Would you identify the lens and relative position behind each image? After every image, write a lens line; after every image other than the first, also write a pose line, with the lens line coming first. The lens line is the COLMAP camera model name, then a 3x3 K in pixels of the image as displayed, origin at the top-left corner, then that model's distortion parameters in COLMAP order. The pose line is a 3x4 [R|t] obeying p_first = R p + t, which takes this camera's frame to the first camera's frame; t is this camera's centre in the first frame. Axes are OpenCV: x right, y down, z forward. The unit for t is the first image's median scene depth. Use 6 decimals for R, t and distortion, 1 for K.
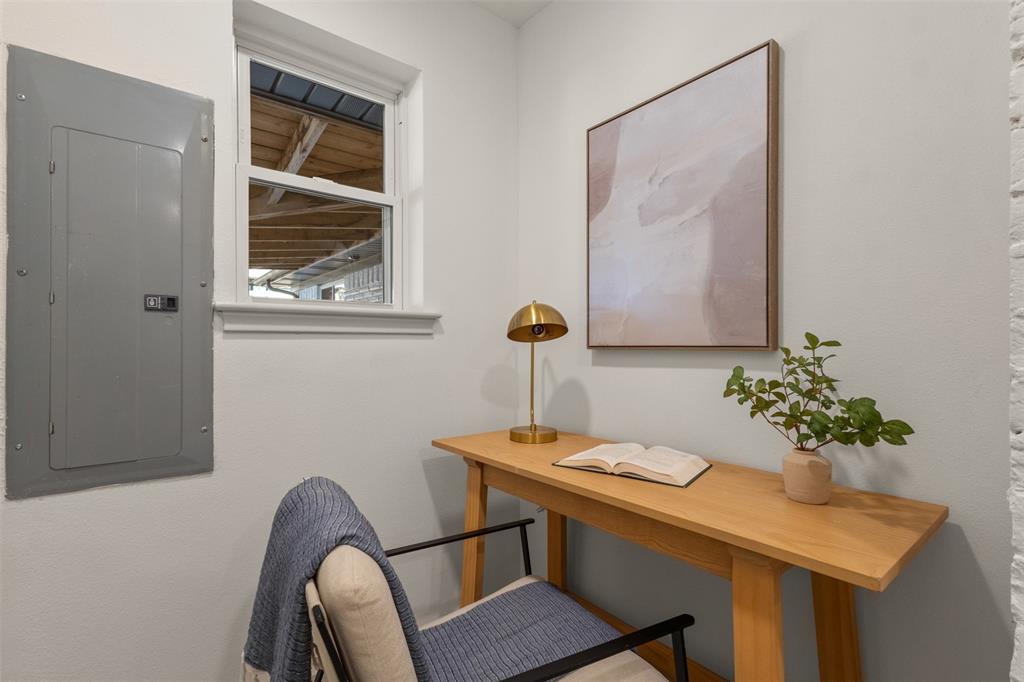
lens RADIAL K [[477.0, 0, 512.2], [0, 477.0, 342.8], [0, 0, 1]] dist [-0.000234, 0.001374]
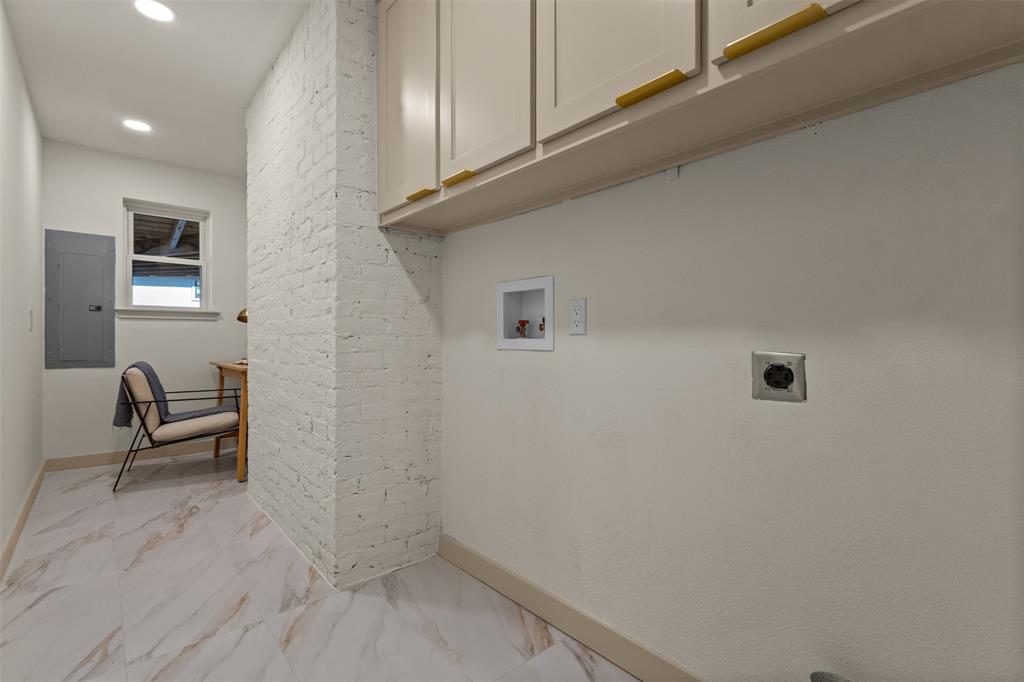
lens RADIAL K [[477.0, 0, 512.7], [0, 477.0, 339.2], [0, 0, 1]] dist [-0.000234, 0.001374]
pose [[0.999003, -0.002436, 0.044585, 1.598451], [0.002503, 0.999996, -0.001456, 0.111344], [-0.044582, 0.001567, 0.999005, -1.929136]]
